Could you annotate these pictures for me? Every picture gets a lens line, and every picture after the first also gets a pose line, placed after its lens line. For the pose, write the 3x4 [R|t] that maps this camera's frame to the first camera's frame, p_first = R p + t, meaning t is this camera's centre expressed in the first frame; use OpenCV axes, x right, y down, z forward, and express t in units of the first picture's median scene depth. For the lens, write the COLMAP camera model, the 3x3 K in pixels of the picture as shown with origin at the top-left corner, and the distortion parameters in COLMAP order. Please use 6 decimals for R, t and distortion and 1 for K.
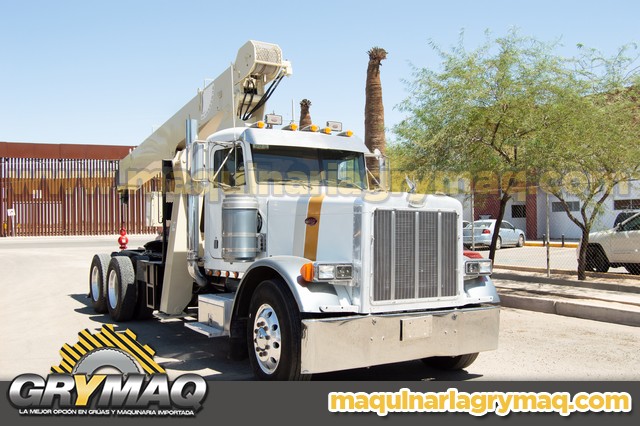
lens RADIAL K [[647.4, 0, 320.0], [0, 647.4, 213.0], [0, 0, 1]] dist [-0.015299, -0.008880]
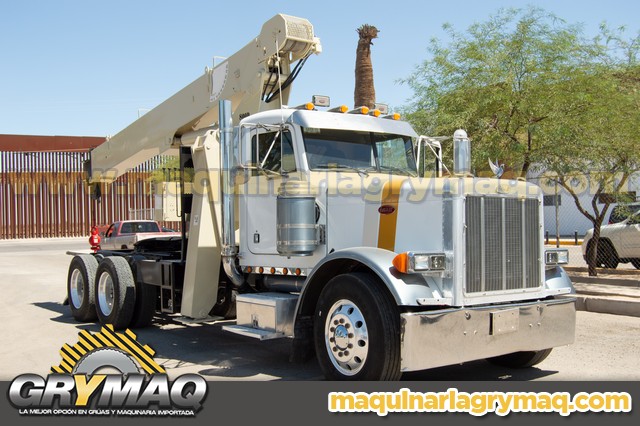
lens RADIAL K [[729.6, 0, 320.0], [0, 729.6, 213.0], [0, 0, 1]] dist [-0.021094, -0.011388]
pose [[0.995768, -0.009412, 0.091420, -0.172451], [0.009294, 0.999955, 0.001714, 0.012410], [-0.091432, -0.000857, 0.995811, -0.025677]]
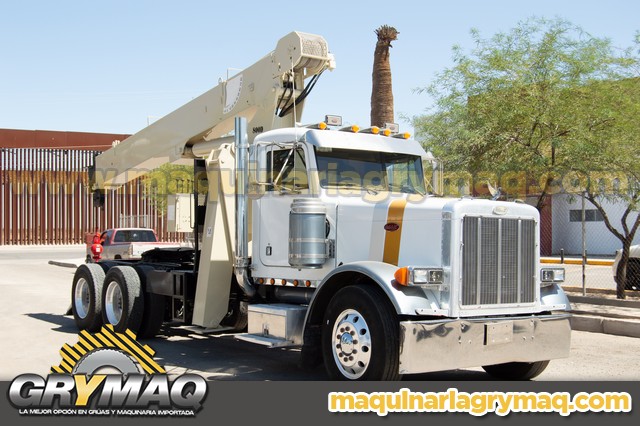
lens RADIAL K [[852.0, 0, 320.0], [0, 852.0, 213.0], [0, 0, 1]] dist [-0.005005, -0.005596]
pose [[0.997050, 0.012554, 0.075725, -0.188729], [-0.011877, 0.999885, -0.009380, 0.004024], [-0.075834, 0.008453, 0.997085, -0.252981]]
